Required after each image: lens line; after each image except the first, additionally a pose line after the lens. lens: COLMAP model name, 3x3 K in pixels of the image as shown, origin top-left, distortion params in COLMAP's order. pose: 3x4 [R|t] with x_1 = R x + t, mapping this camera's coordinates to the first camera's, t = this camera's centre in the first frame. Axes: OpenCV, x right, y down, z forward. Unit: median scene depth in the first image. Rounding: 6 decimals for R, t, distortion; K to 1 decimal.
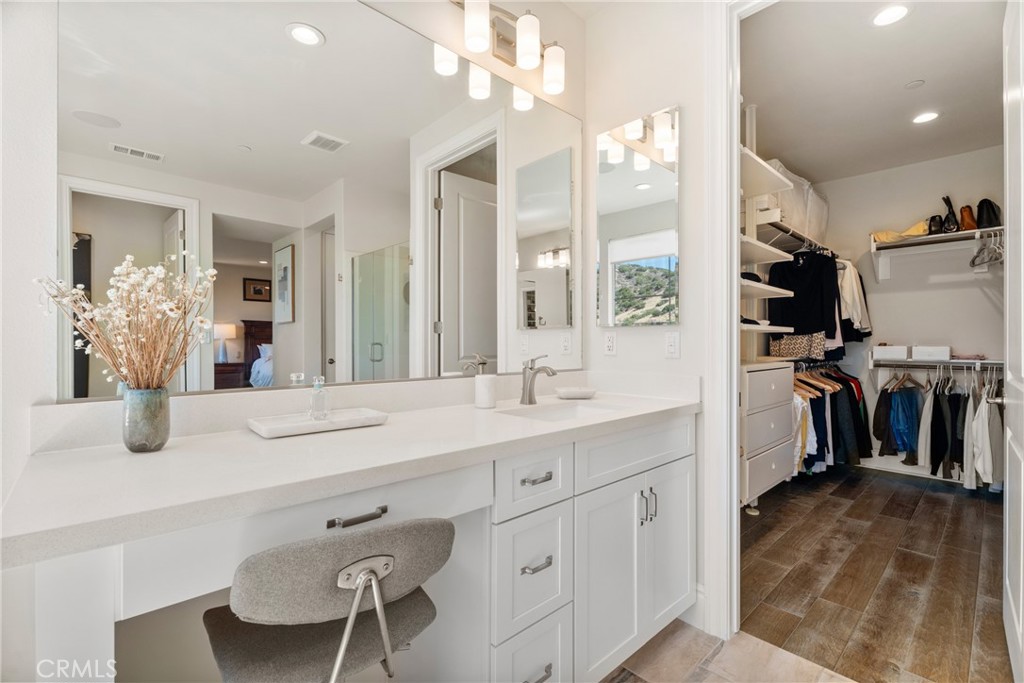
lens RADIAL K [[464.6, 0, 502.1], [0, 464.6, 339.1], [0, 0, 1]] dist [0.000460, 0.000252]
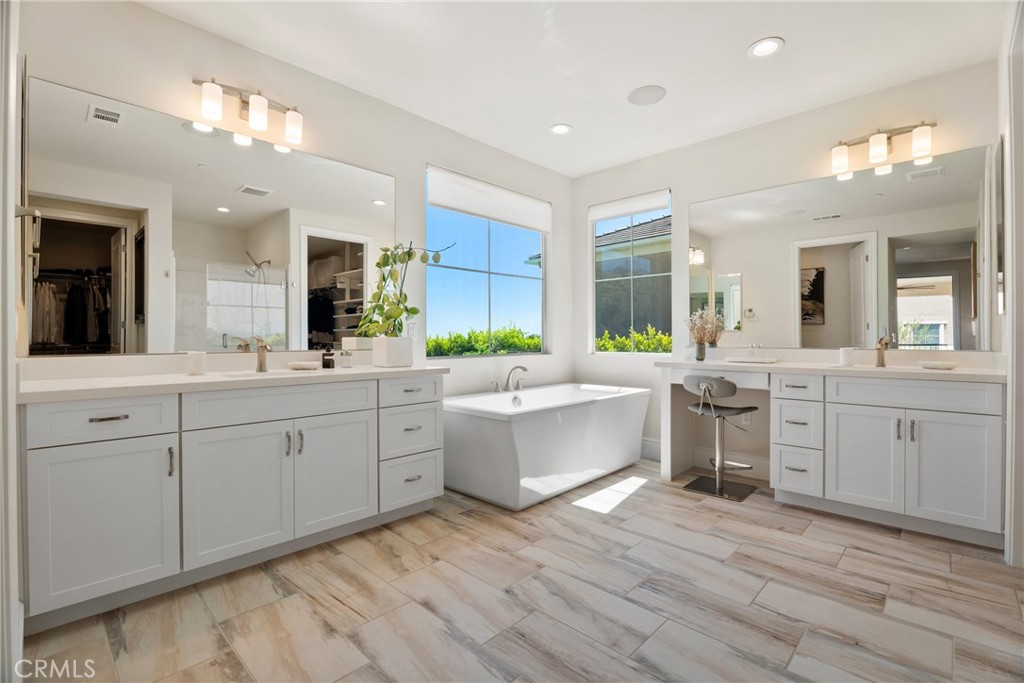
lens RADIAL K [[465.0, 0, 509.6], [0, 465.0, 333.4], [0, 0, 1]] dist [-0.016149, 0.000617]
pose [[0.075498, -0.006344, -0.997126, 0.788268], [-0.003474, 0.999972, -0.006625, 0.017802], [0.997140, 0.003964, 0.075473, -0.215587]]
